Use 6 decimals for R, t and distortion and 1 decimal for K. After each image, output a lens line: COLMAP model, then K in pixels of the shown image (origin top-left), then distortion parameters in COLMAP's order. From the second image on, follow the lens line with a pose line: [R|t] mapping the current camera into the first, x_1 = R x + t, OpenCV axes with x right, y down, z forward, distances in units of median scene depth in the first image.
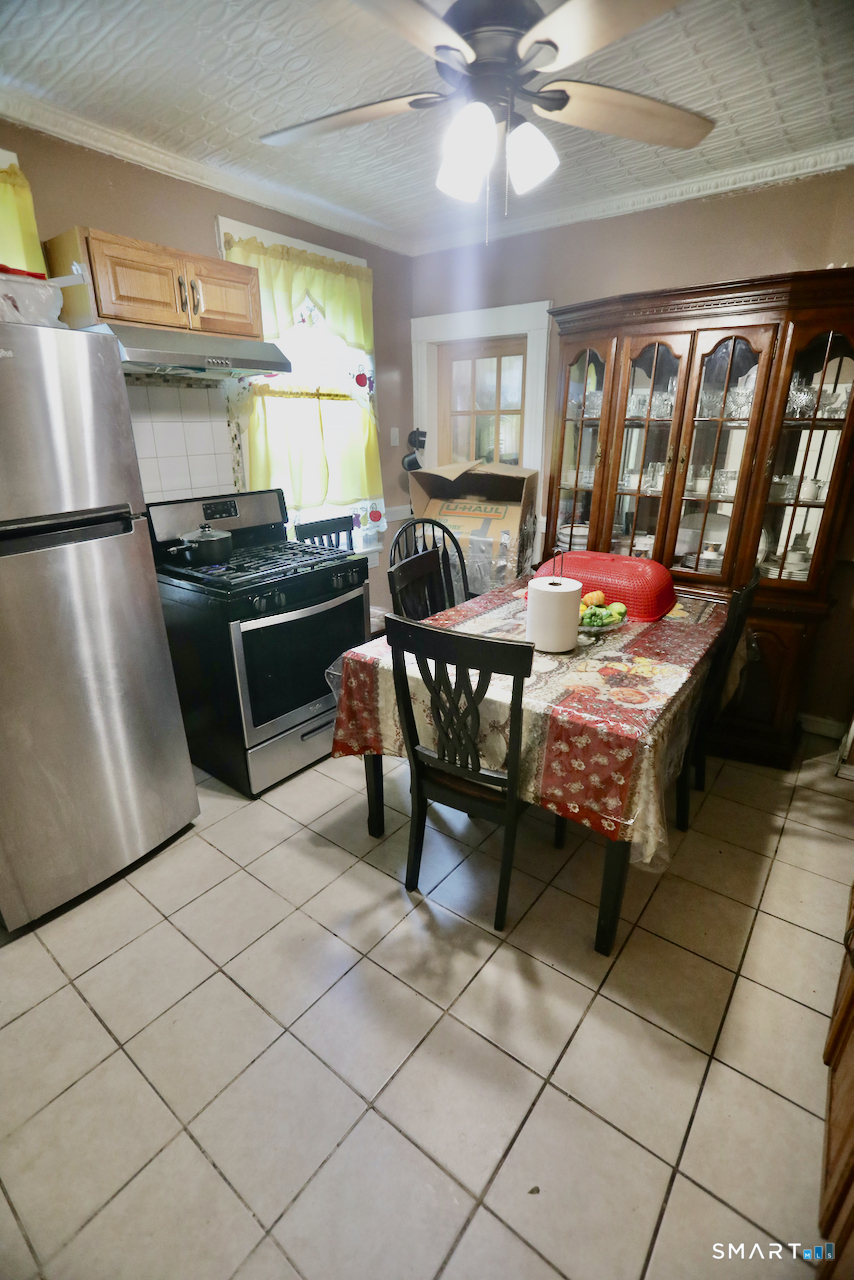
lens RADIAL K [[588.0, 0, 419.2], [0, 588.0, 652.3], [0, 0, 1]] dist [-0.075245, 0.034763]
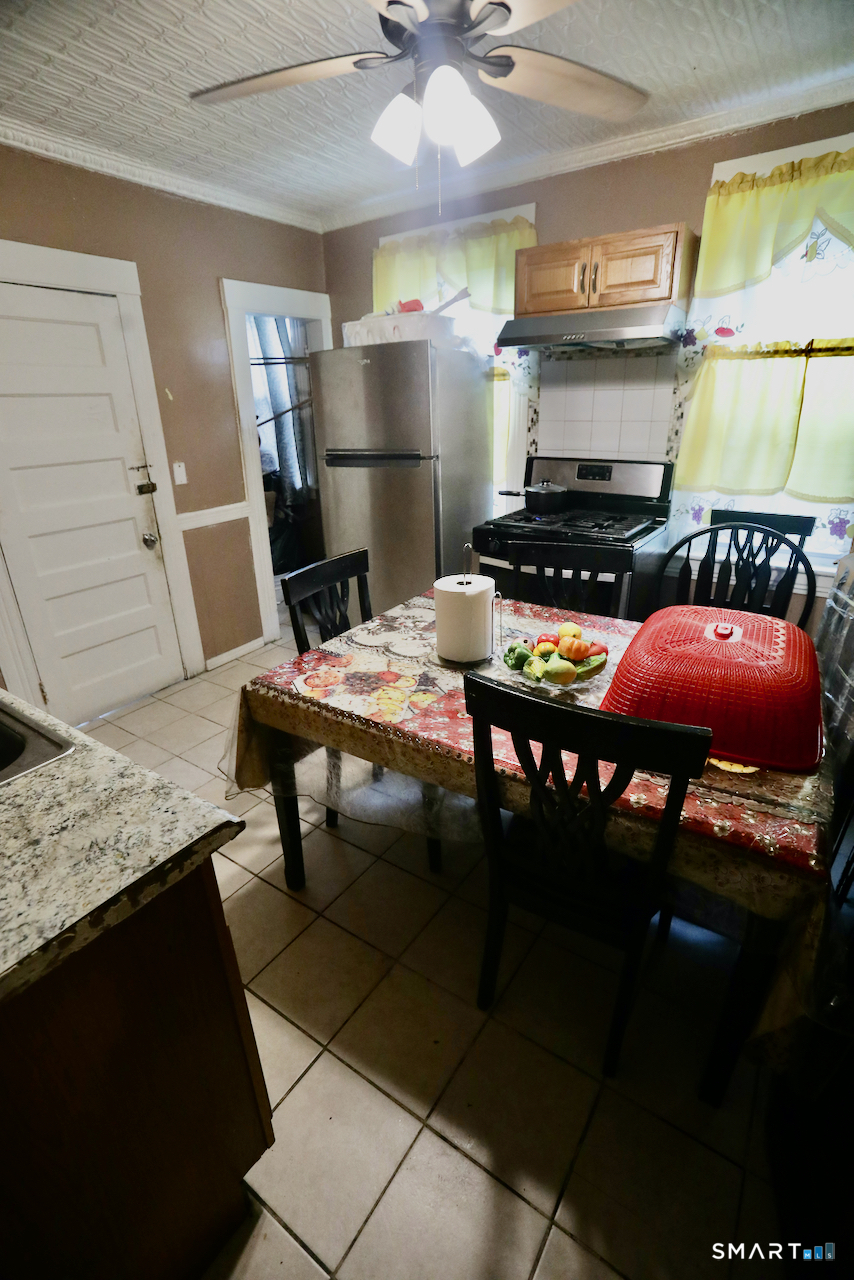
lens RADIAL K [[590.7, 0, 423.1], [0, 590.7, 655.5], [0, 0, 1]] dist [-0.081176, 0.034088]
pose [[0.053470, 0.396422, -0.916510, 0.890554], [-0.331596, 0.872789, 0.358166, -0.262020], [0.941905, 0.284759, 0.178120, 0.682966]]
